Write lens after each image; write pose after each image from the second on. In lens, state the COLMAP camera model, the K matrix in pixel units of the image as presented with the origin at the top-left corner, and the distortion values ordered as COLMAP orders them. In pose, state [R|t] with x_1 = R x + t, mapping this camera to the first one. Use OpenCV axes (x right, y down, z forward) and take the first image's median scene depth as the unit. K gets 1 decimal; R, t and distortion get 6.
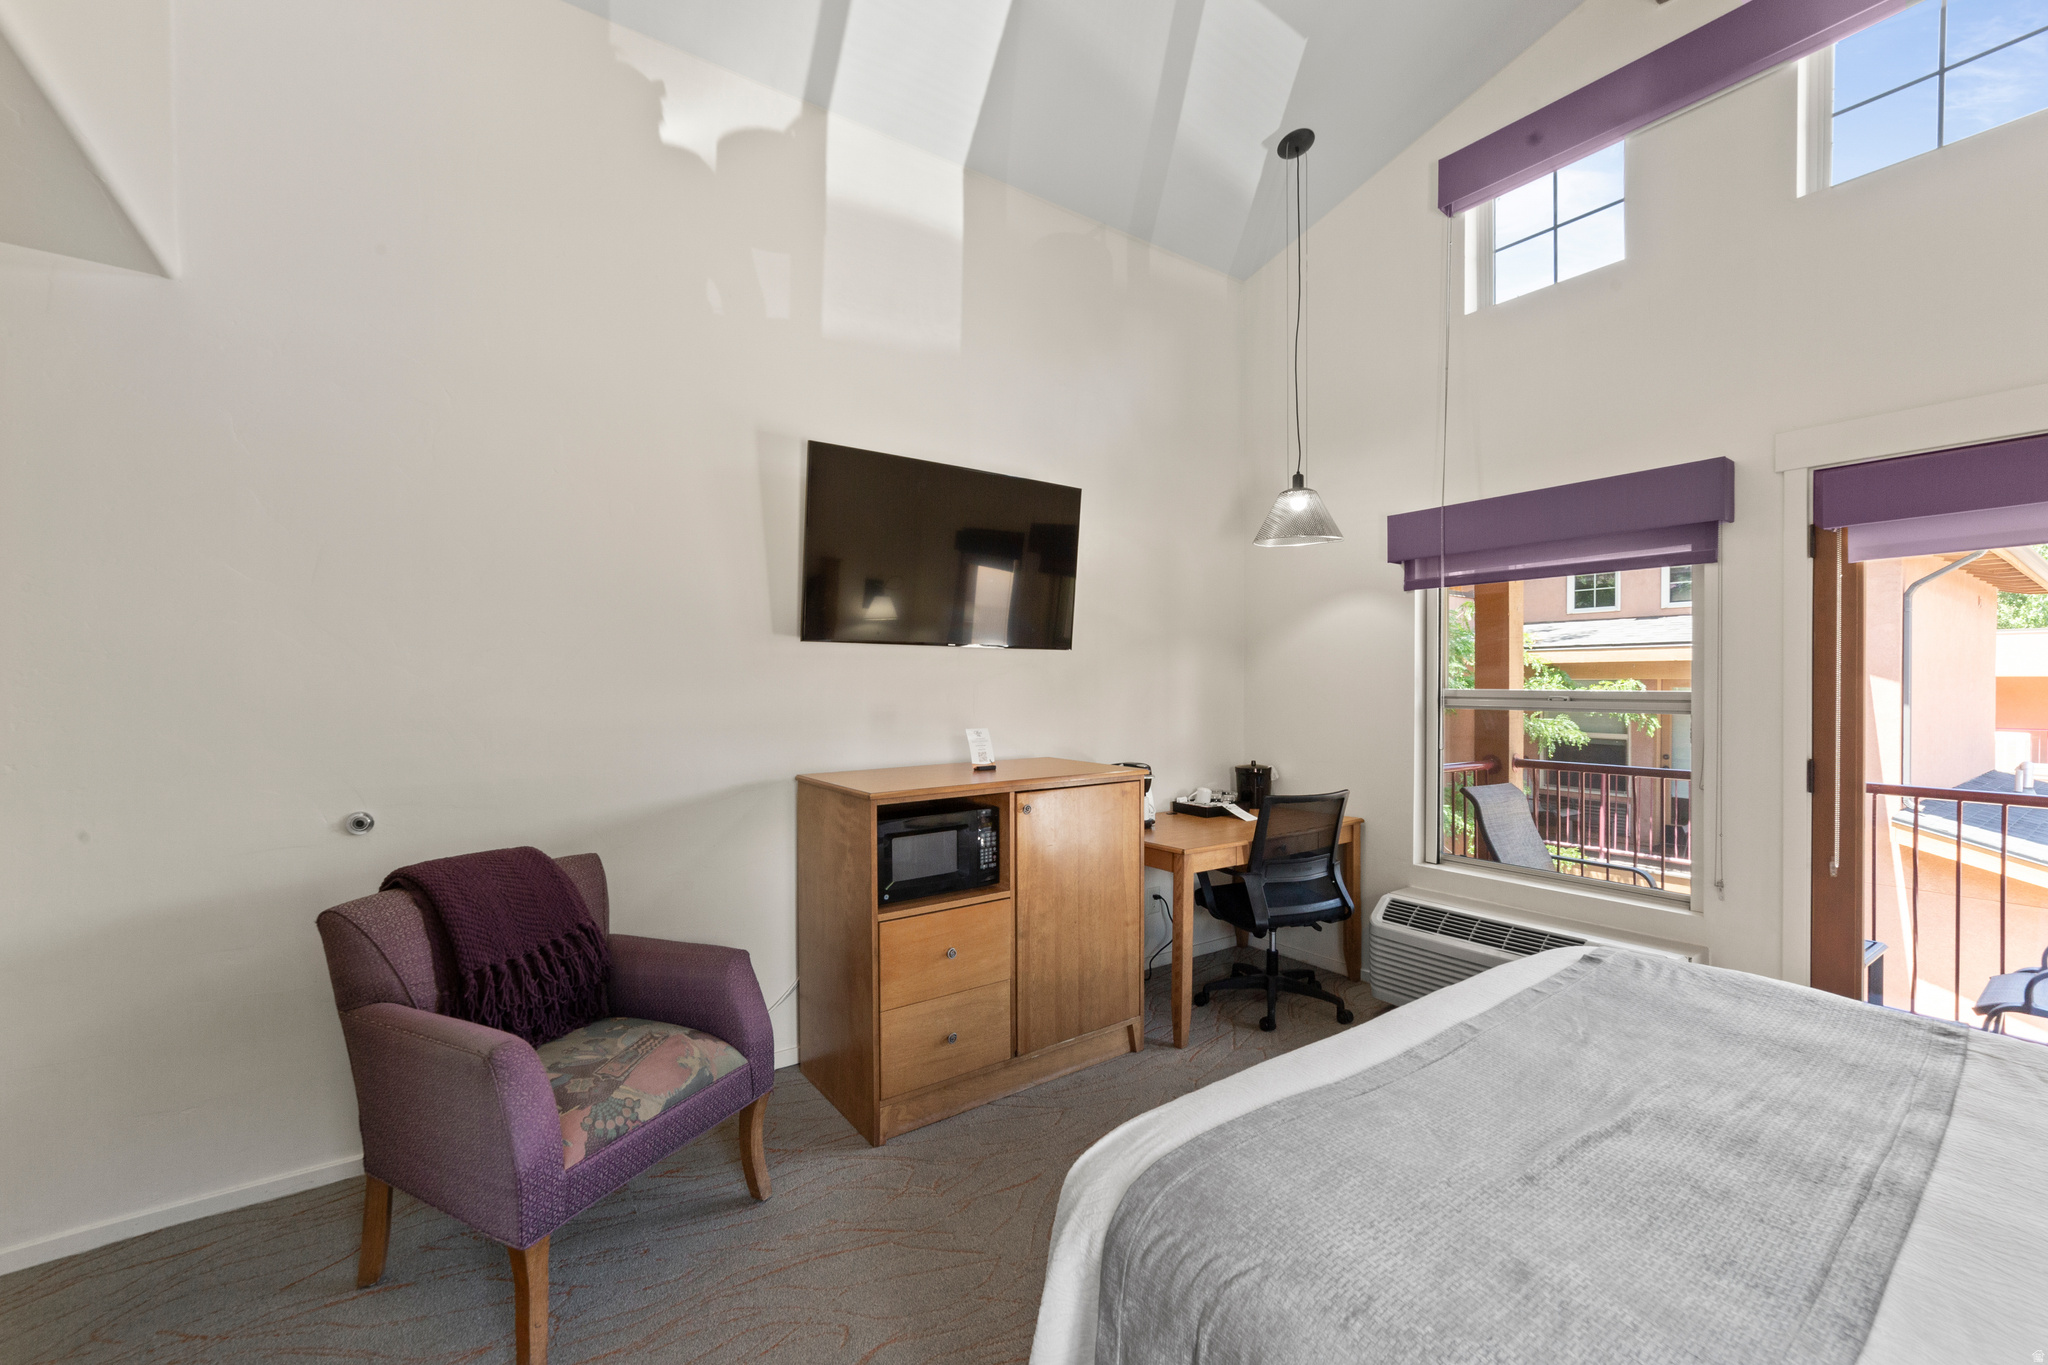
lens RADIAL K [[829.1, 0, 1024.0], [0, 829.1, 682.5], [0, 0, 1]] dist [-0.012498, 0.000174]
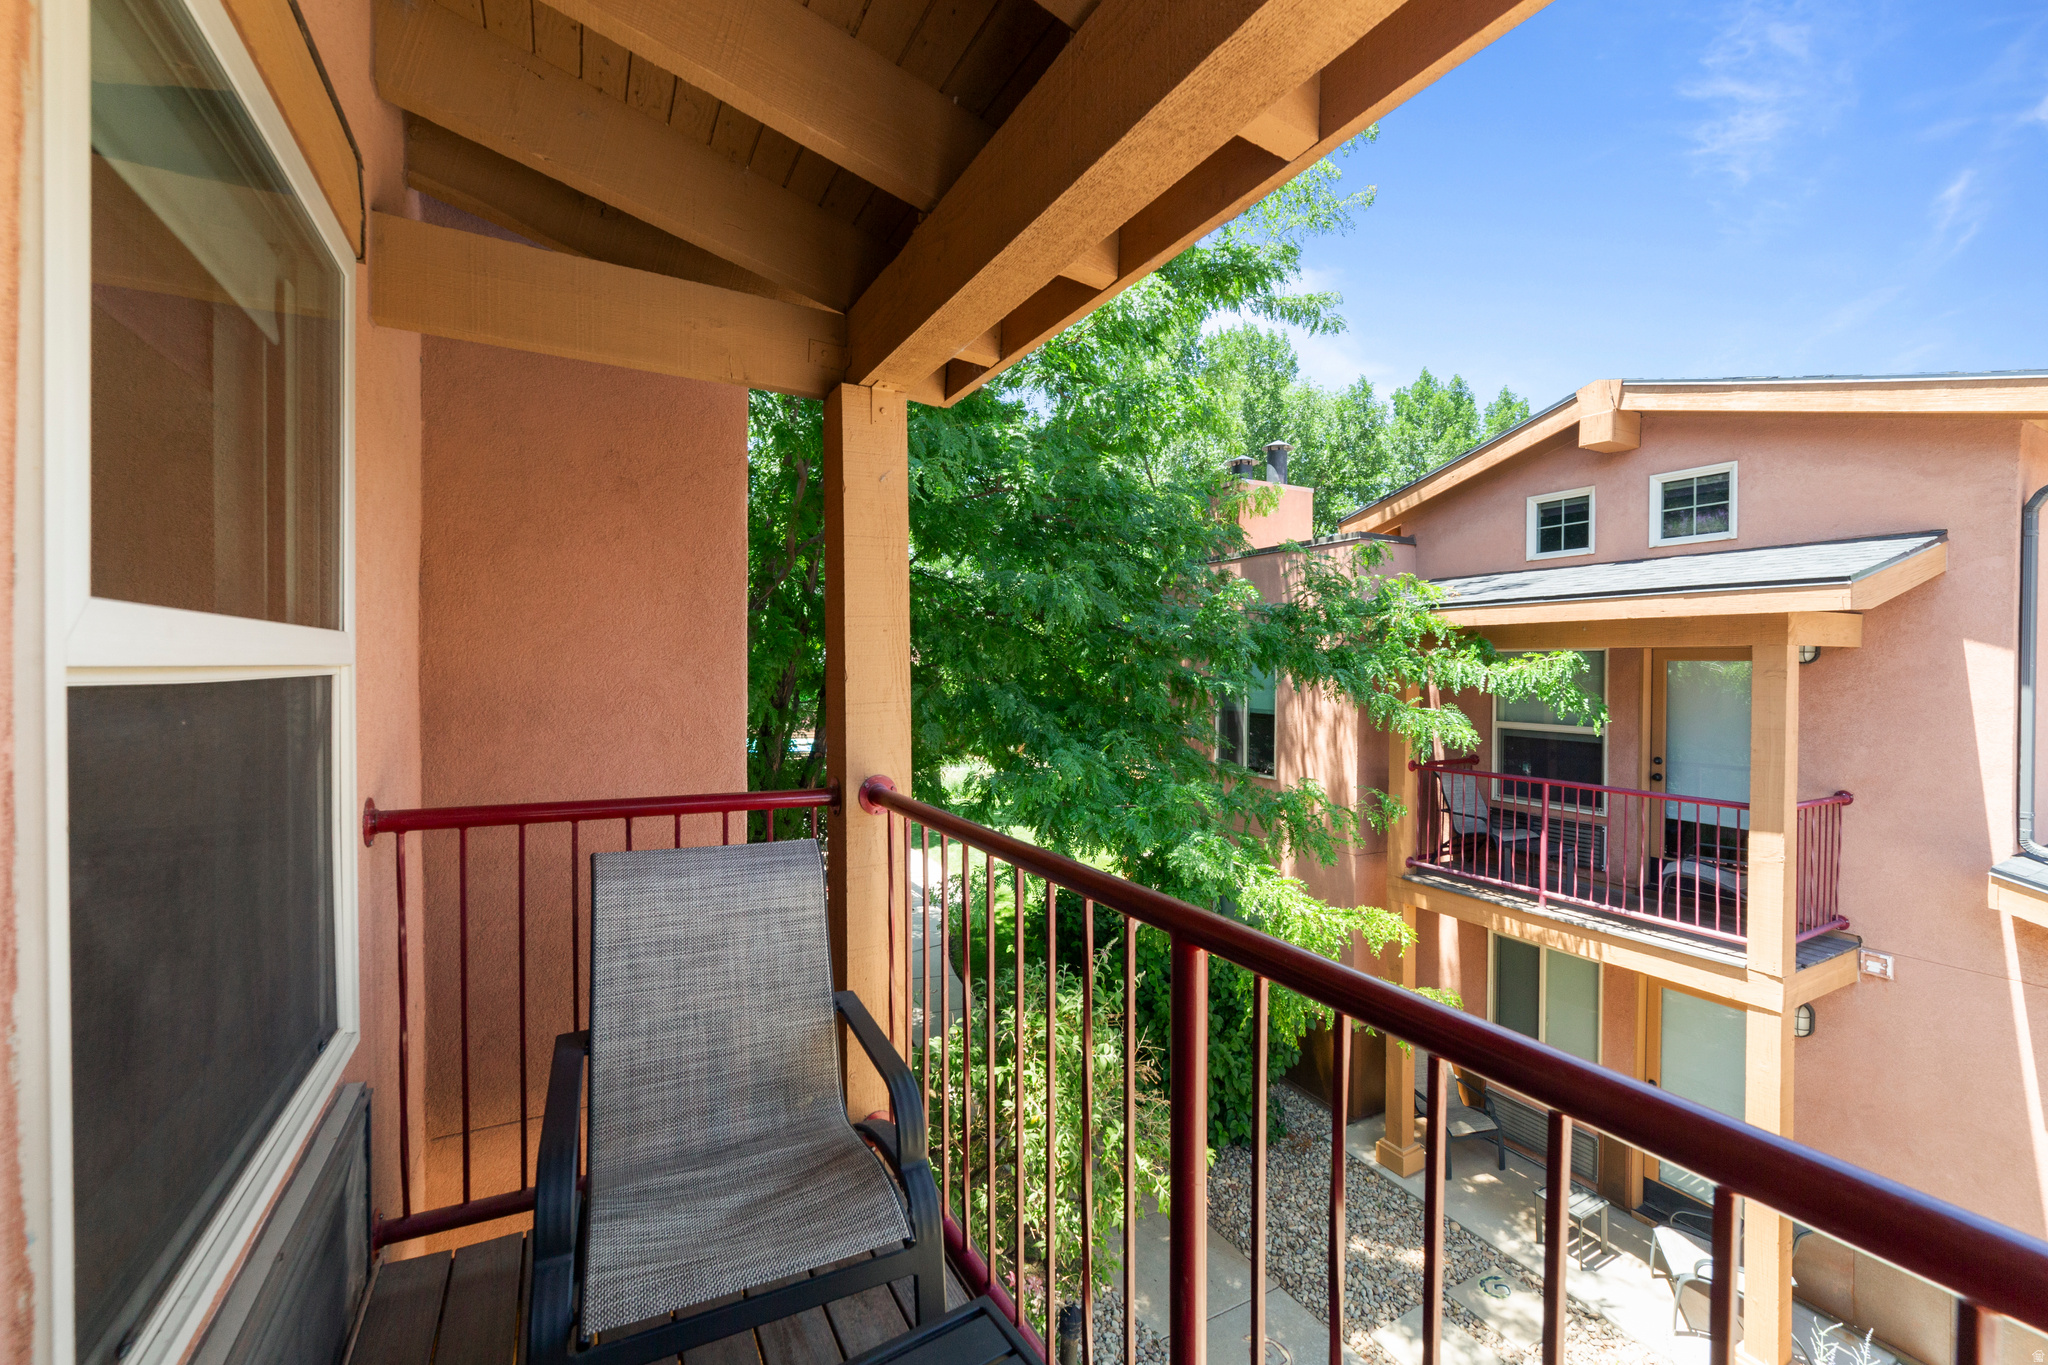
lens RADIAL K [[829.1, 0, 1024.0], [0, 829.1, 682.5], [0, 0, 1]] dist [-0.012498, 0.000174]
pose [[0.990058, -0.001907, -0.140647, 0.348944], [0.005062, 0.999743, 0.022077, 0.005429], [0.140568, -0.022569, 0.989814, 0.237493]]
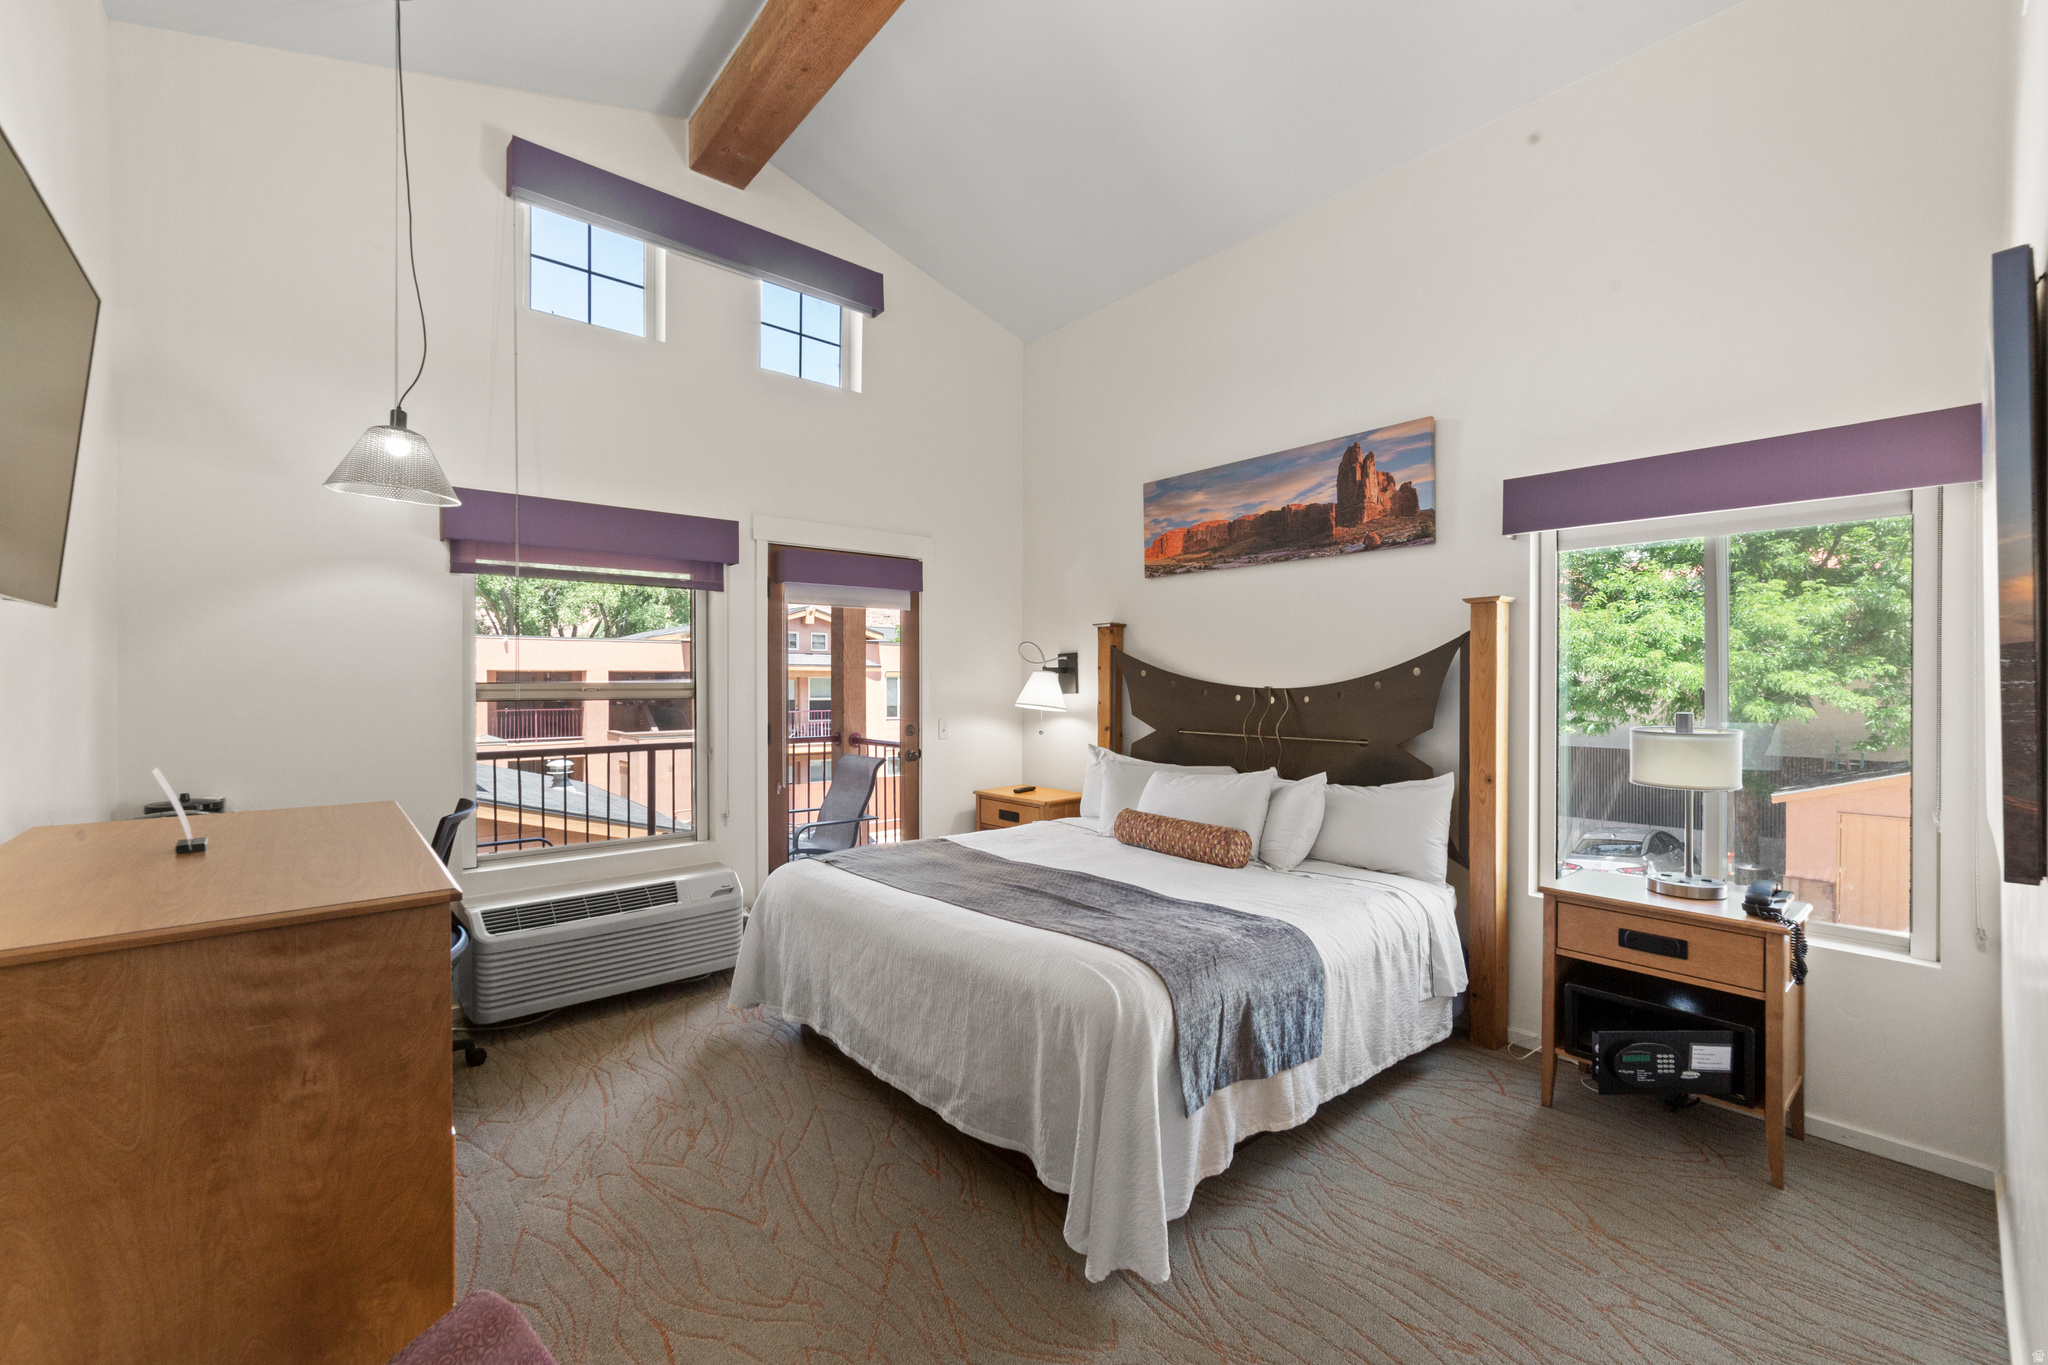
lens RADIAL K [[804.2, 0, 1024.0], [0, 804.2, 682.5], [0, 0, 1]] dist [-0.018803, 0.009037]
pose [[-0.099869, -0.003956, 0.994993, -0.591832], [0.004504, 0.999980, 0.004428, 0.009670], [-0.994990, 0.004924, -0.099849, 0.596197]]
